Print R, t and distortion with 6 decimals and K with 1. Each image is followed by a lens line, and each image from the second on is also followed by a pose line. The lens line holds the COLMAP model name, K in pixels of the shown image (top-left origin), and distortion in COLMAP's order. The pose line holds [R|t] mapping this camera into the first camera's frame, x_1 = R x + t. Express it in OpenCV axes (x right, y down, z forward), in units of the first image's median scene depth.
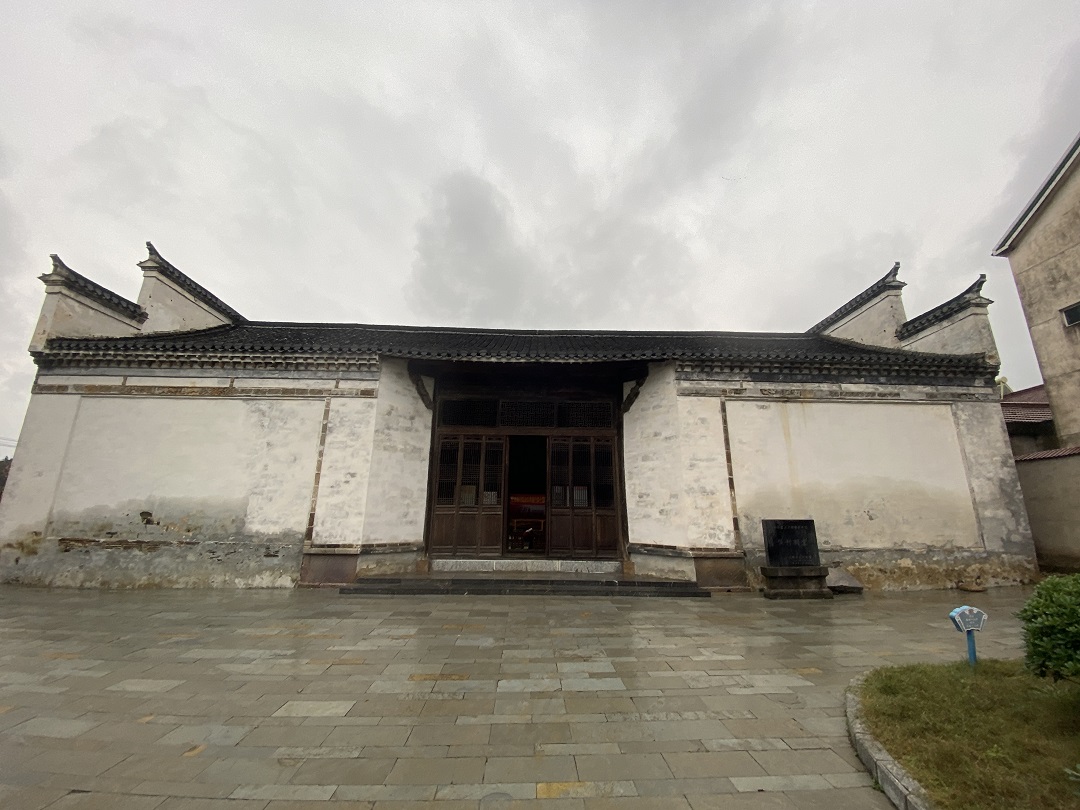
lens RADIAL K [[431.2, 0, 540.0], [0, 431.2, 405.0], [0, 0, 1]] dist [-0.001199, -0.013783]
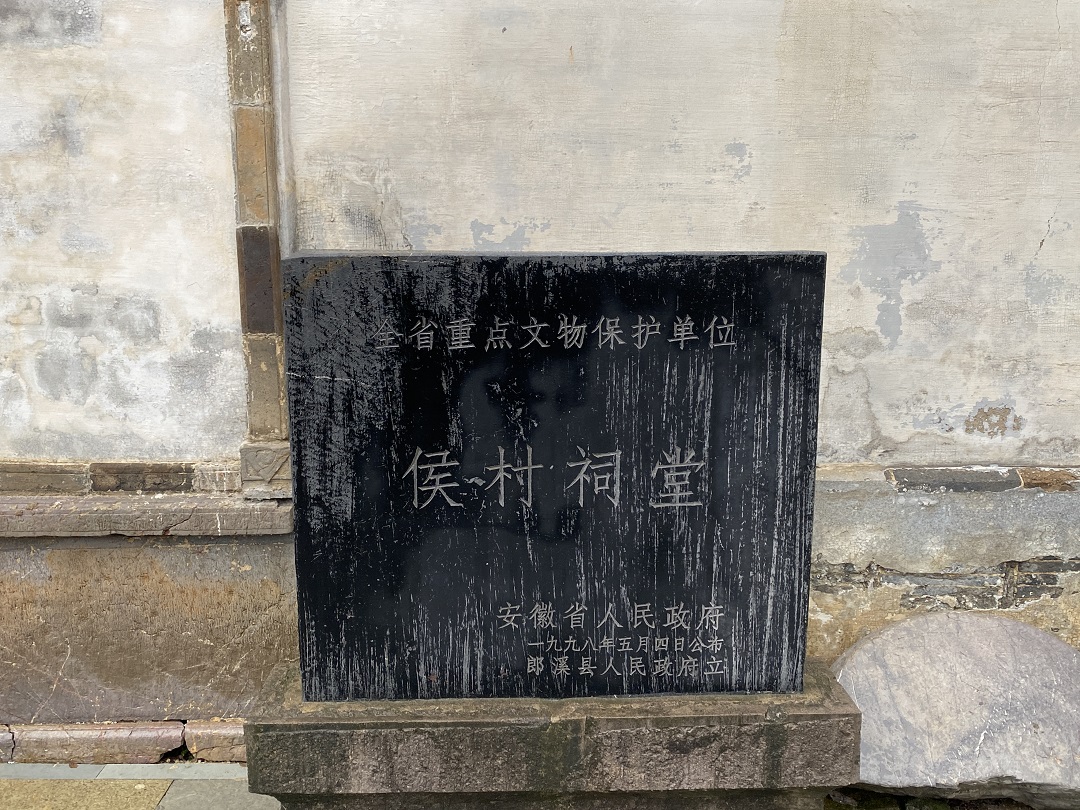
lens RADIAL K [[962.3, 0, 540.0], [0, 962.3, 405.0], [0, 0, 1]] dist [0.000914, -0.000106]
pose [[0.999562, -0.002778, -0.029452, 0.510218], [0.015303, 0.900577, 0.434427, 0.179785], [0.025317, -0.434688, 0.900225, 0.698342]]
